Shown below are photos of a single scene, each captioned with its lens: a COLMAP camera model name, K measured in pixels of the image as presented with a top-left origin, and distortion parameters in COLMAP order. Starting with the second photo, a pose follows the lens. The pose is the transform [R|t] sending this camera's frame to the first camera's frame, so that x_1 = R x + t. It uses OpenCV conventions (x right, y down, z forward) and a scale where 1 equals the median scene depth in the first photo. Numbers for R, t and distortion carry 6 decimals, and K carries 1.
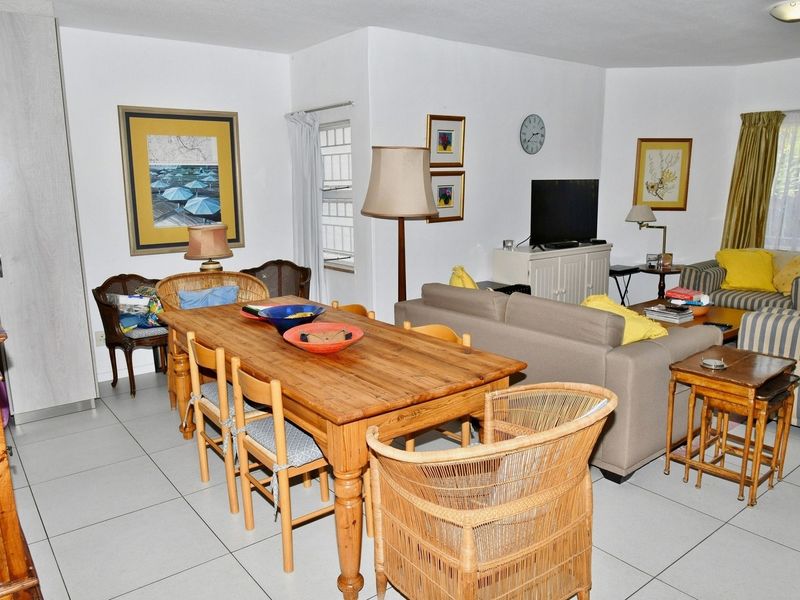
lens RADIAL K [[607.0, 0, 396.5], [0, 607.0, 302.9], [0, 0, 1]] dist [-0.032884, 0.000122]
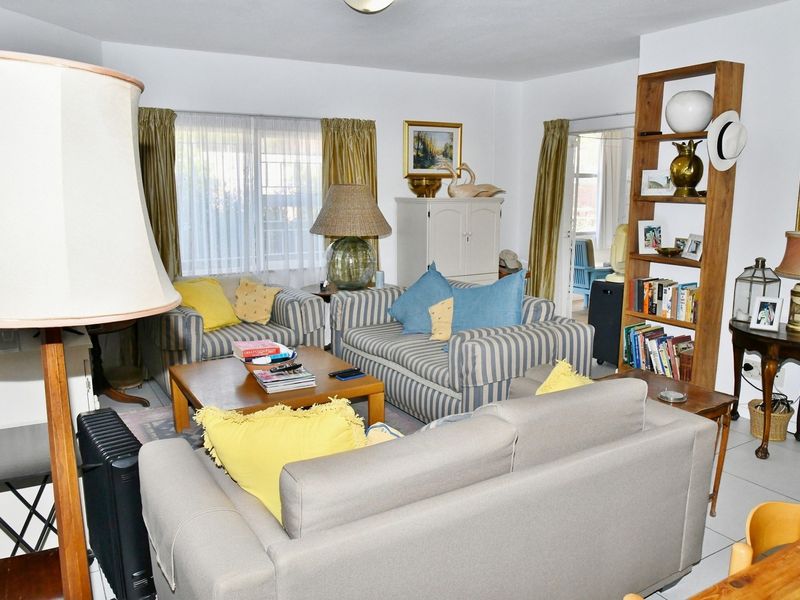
lens RADIAL K [[617.6, 0, 400.0], [0, 617.6, 300.0], [0, 0, 1]] dist [-0.025700, -0.000694]
pose [[0.127806, -0.161960, 0.978486, -0.242598], [0.195986, 0.971247, 0.135163, -0.155728], [-0.972242, 0.174495, 0.155873, 0.794238]]
